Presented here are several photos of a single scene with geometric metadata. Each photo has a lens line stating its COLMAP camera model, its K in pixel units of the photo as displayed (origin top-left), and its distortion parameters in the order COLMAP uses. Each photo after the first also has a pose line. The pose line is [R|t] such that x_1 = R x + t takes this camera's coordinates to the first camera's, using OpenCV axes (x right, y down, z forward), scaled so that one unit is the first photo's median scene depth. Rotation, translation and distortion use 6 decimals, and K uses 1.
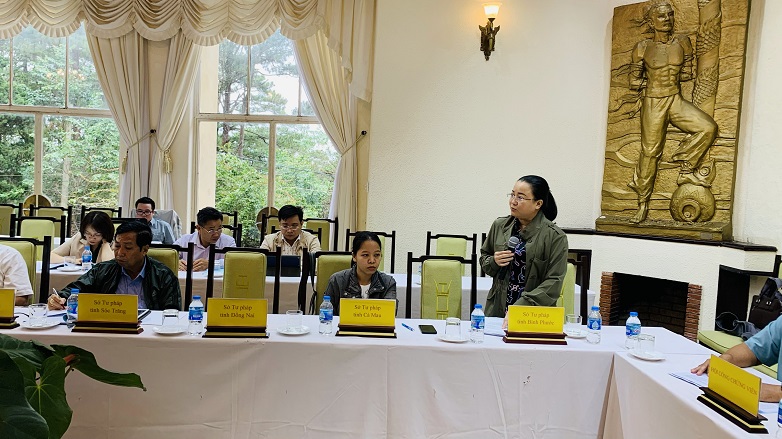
lens RADIAL K [[594.7, 0, 391.0], [0, 594.7, 219.5], [0, 0, 1]] dist [0.046759, -0.060975]
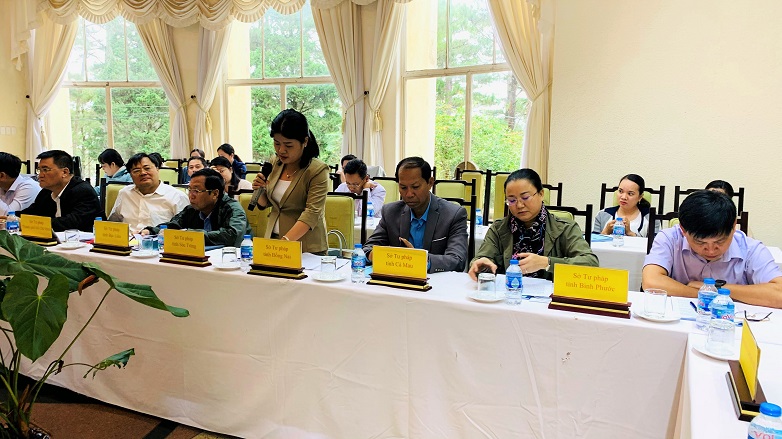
lens RADIAL K [[594.7, 0, 391.0], [0, 594.7, 219.5], [0, 0, 1]] dist [0.046759, -0.060975]
pose [[0.883807, 0.026551, -0.467098, 0.380770], [0.002156, 0.998147, 0.060818, 0.036156], [0.467847, -0.054759, 0.882111, 0.190972]]
